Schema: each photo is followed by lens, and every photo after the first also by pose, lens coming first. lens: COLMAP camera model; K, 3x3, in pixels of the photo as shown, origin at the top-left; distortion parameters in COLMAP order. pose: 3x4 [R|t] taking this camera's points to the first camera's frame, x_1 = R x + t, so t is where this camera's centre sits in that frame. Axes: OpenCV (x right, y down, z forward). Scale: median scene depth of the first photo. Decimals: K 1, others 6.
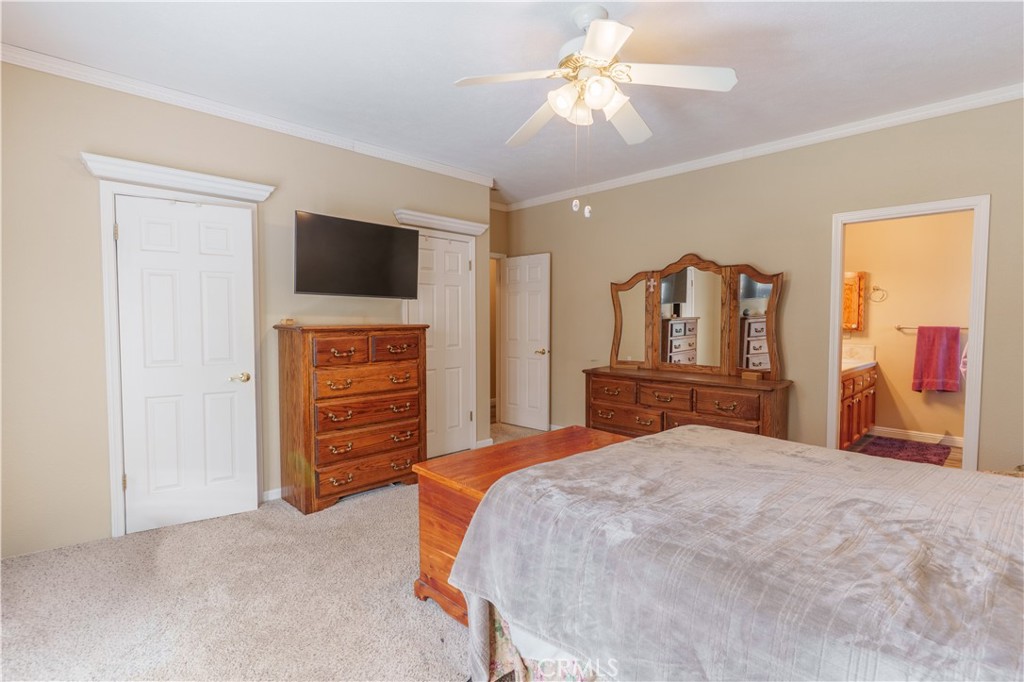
lens RADIAL K [[496.6, 0, 503.6], [0, 496.6, 341.9], [0, 0, 1]] dist [0.004318, -0.000639]
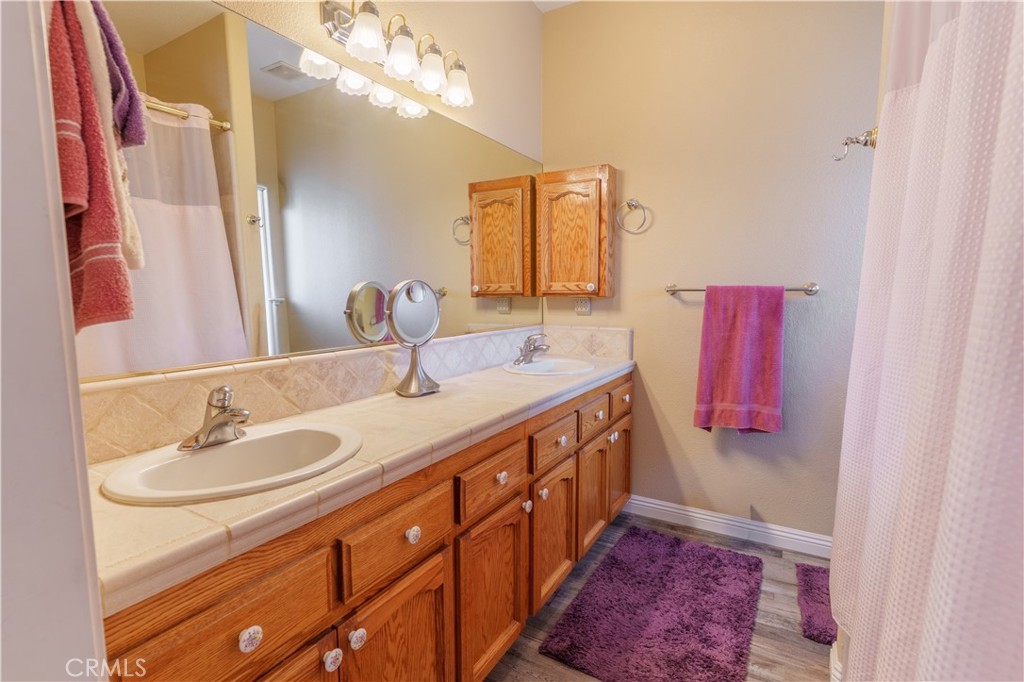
lens RADIAL K [[496.6, 0, 511.7], [0, 496.6, 343.3], [0, 0, 1]] dist [0.004318, -0.000639]
pose [[0.965813, -0.028178, 0.257704, 0.548440], [0.013245, 0.998140, 0.059503, -0.008581], [-0.258901, -0.054056, 0.964390, 0.613179]]
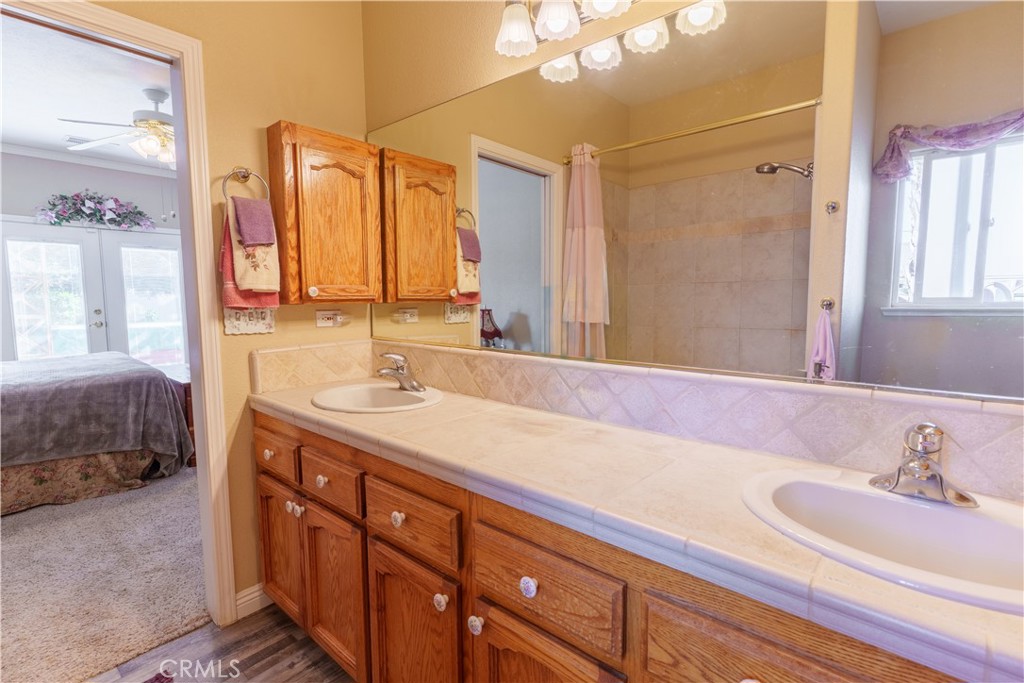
lens RADIAL K [[496.6, 0, 506.8], [0, 496.6, 341.4], [0, 0, 1]] dist [0.004318, -0.000639]
pose [[0.040571, 0.087625, -0.995327, 0.956446], [-0.040593, 0.995469, 0.085983, -0.027384], [0.998352, 0.036915, 0.043945, 1.036902]]
